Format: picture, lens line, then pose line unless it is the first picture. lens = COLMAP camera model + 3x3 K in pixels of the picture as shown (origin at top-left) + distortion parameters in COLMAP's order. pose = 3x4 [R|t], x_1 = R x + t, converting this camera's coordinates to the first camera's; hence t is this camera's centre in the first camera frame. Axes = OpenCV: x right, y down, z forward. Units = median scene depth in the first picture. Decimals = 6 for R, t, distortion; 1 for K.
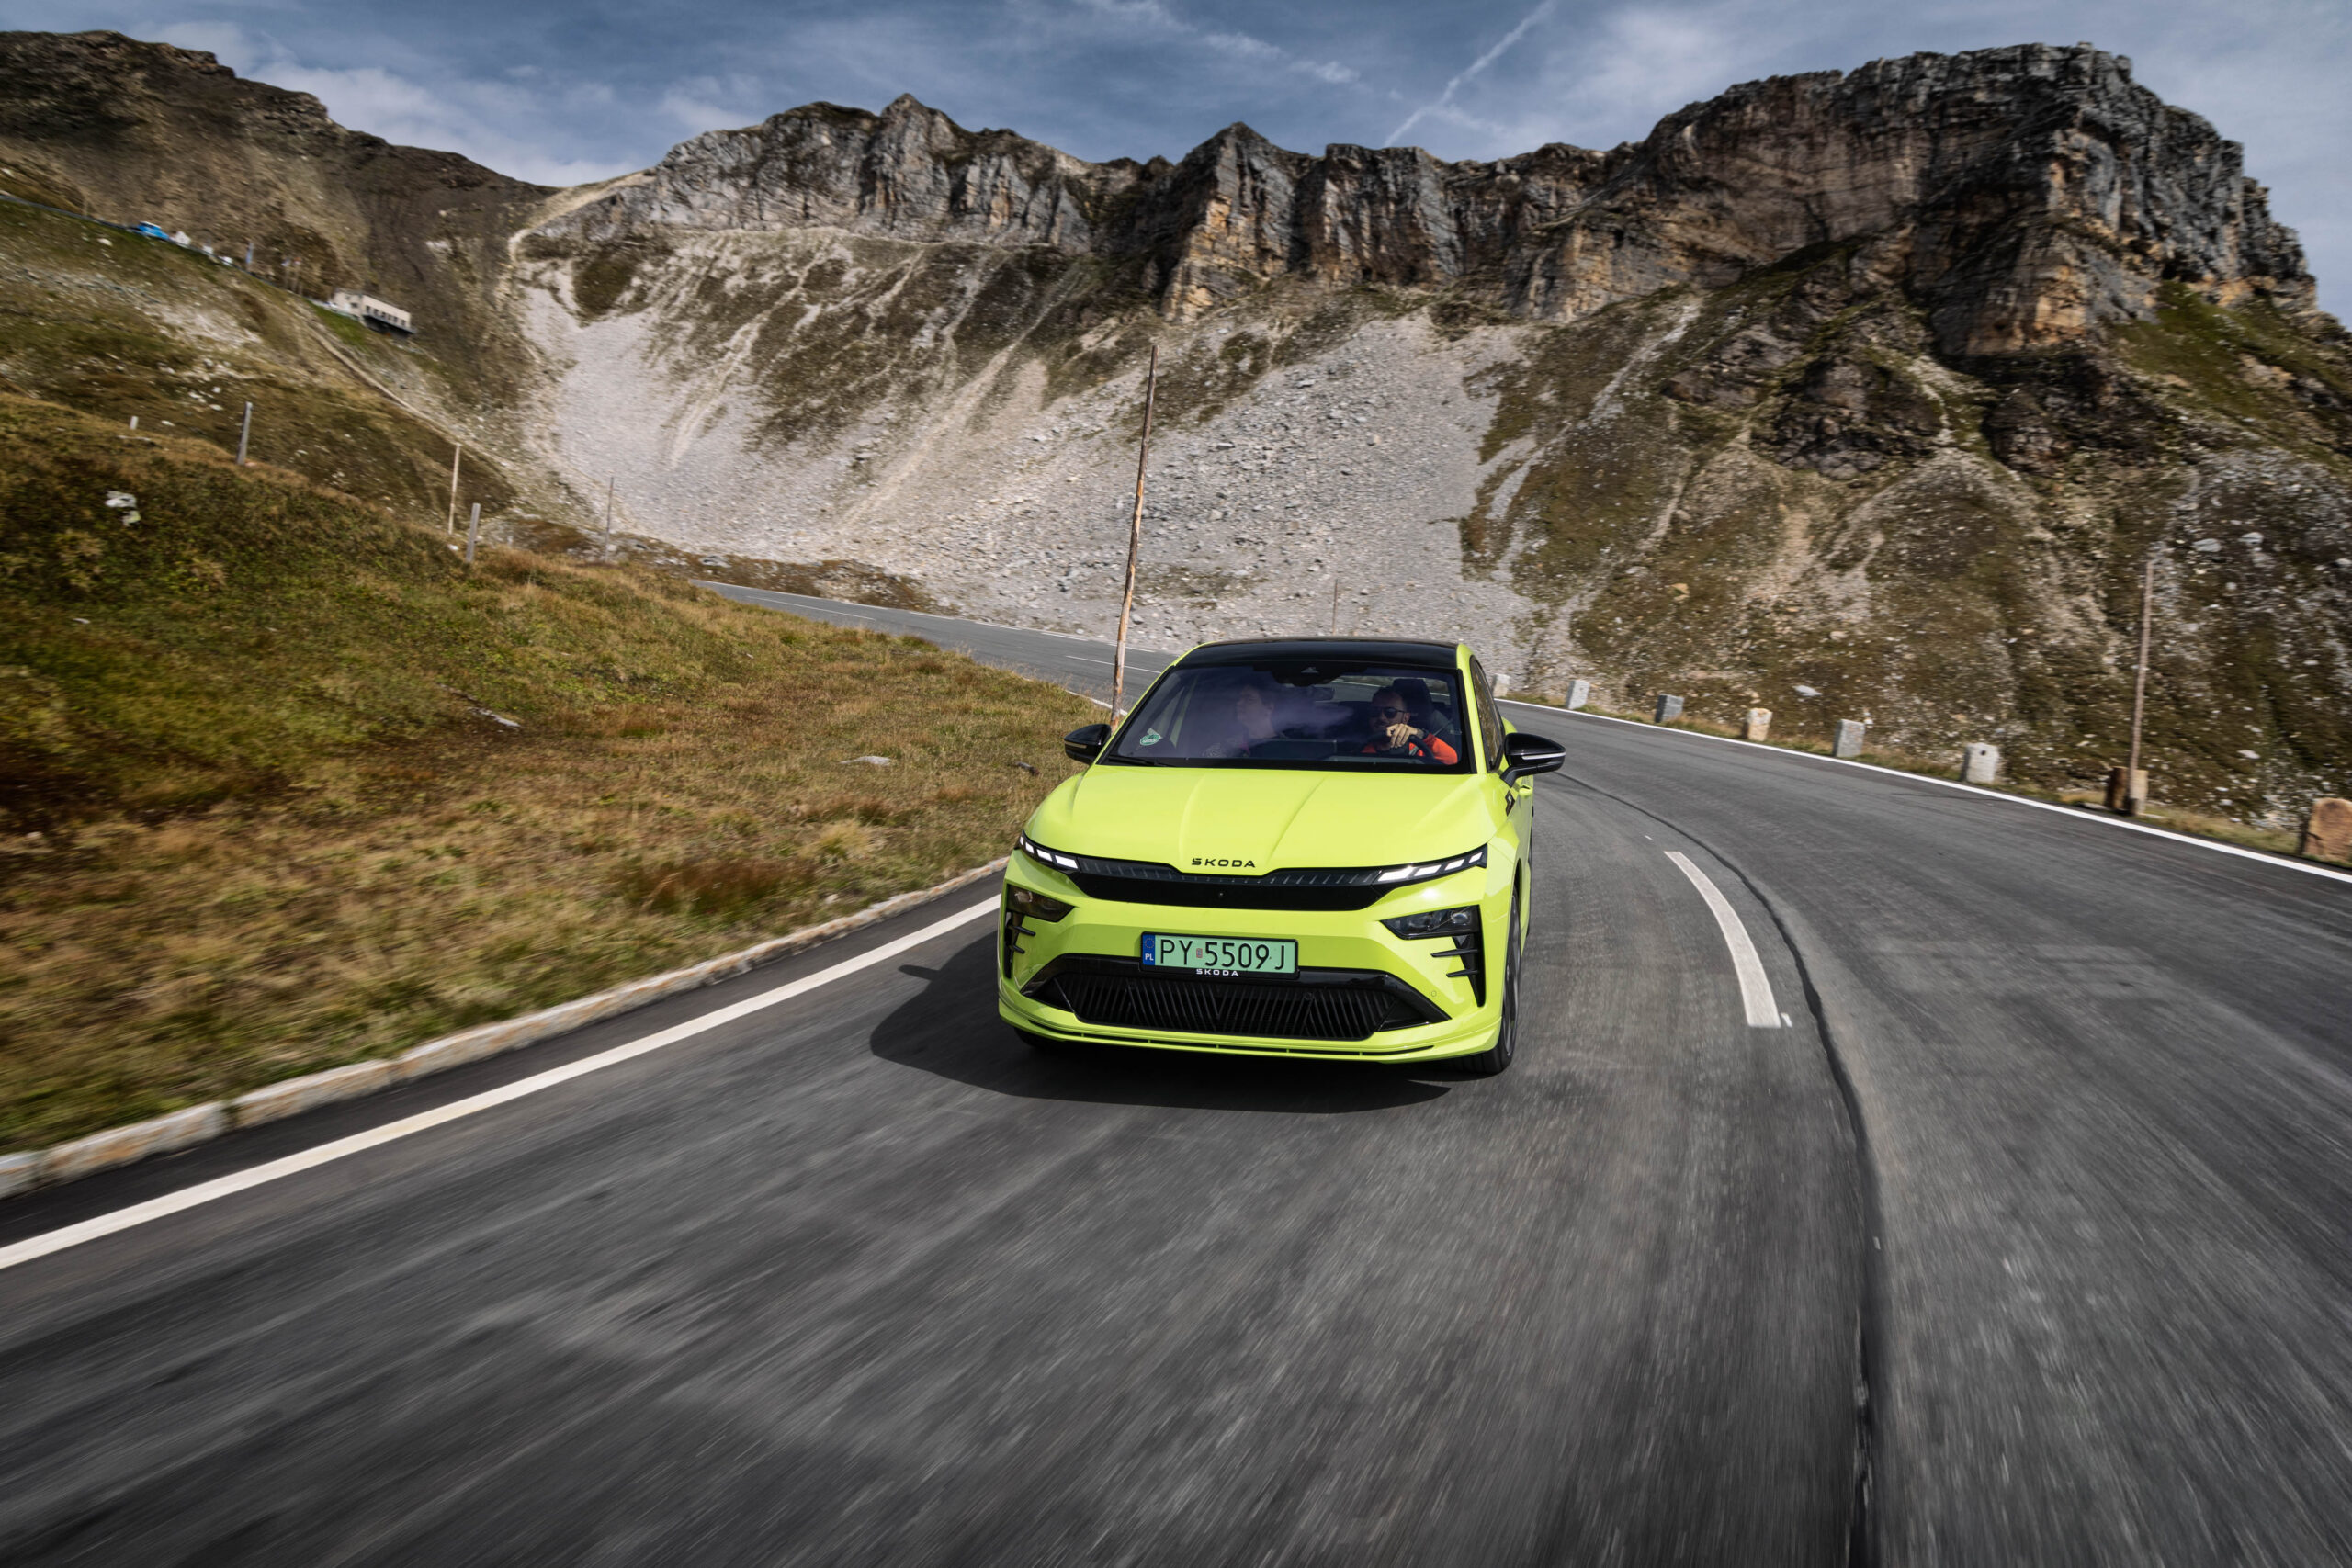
lens RADIAL K [[1662.9, 0, 1176.0], [0, 1662.9, 742.8], [0, 0, 1]] dist [0.030339, 0.000912]
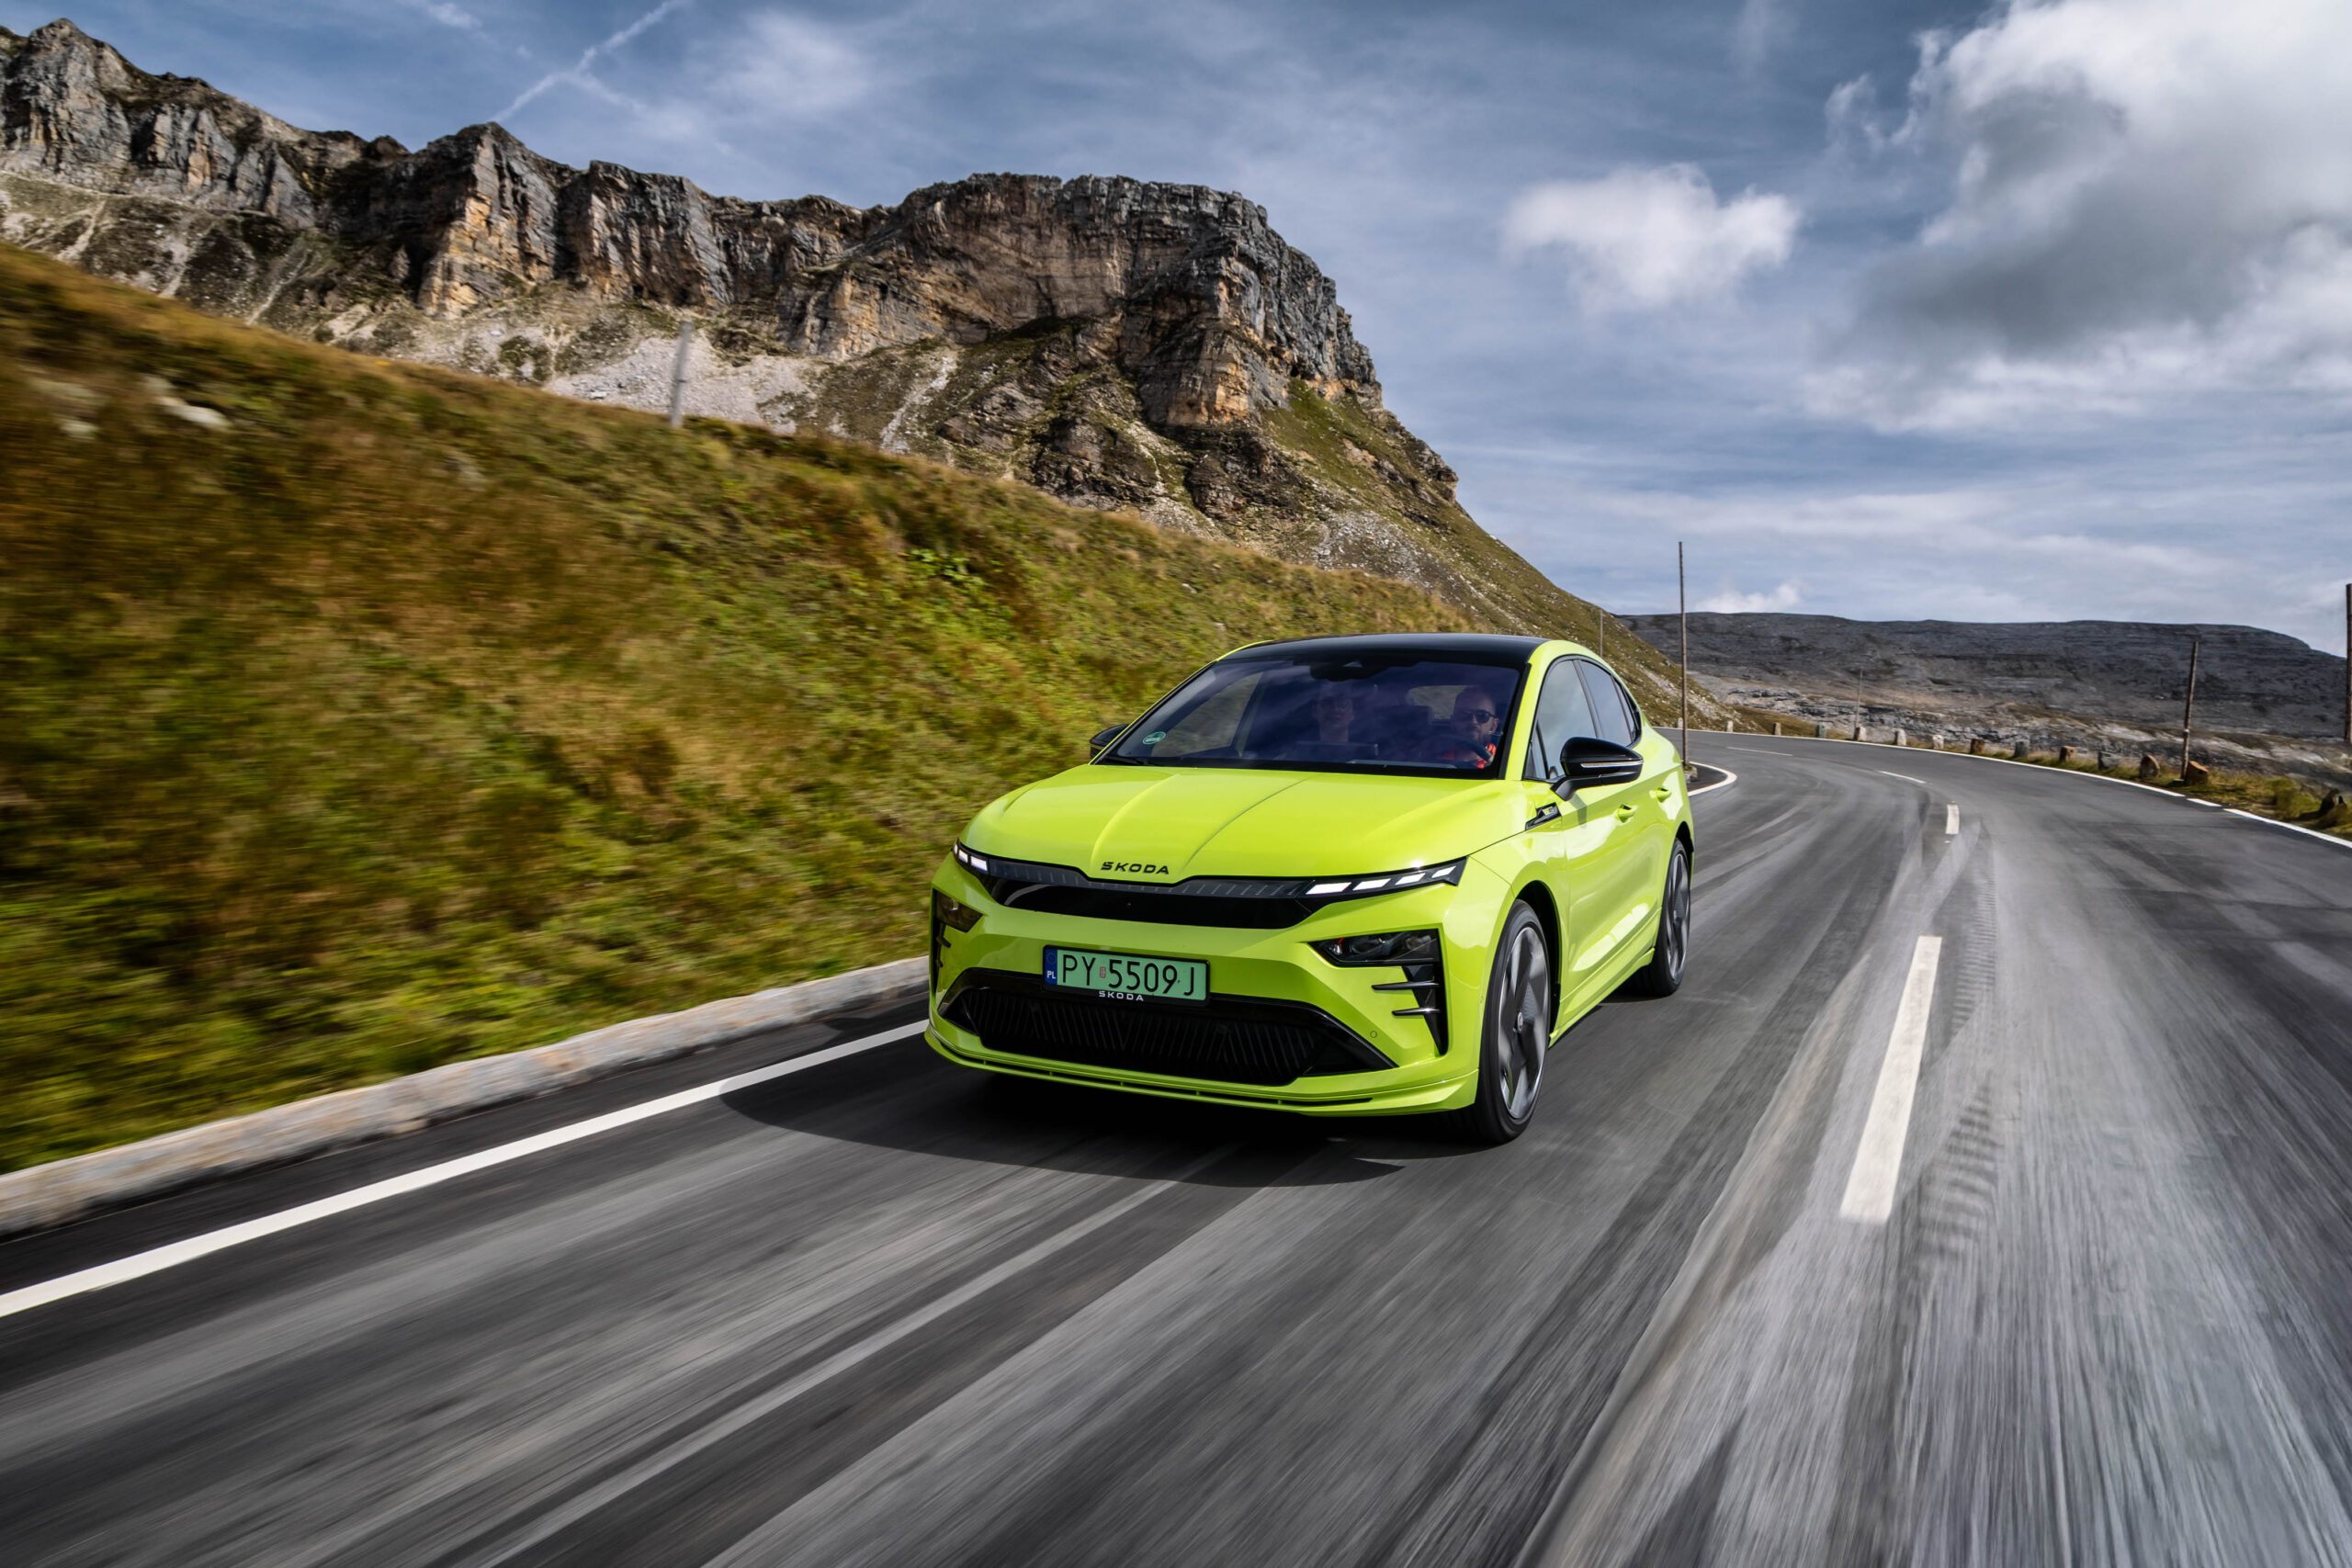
lens RADIAL K [[1662.9, 0, 1176.0], [0, 1662.9, 742.8], [0, 0, 1]] dist [0.030339, 0.000912]
pose [[0.879626, -0.023898, 0.475065, -0.106901], [0.021767, 0.999713, 0.009986, 0.000883], [-0.475168, 0.001557, 0.879894, -0.100038]]
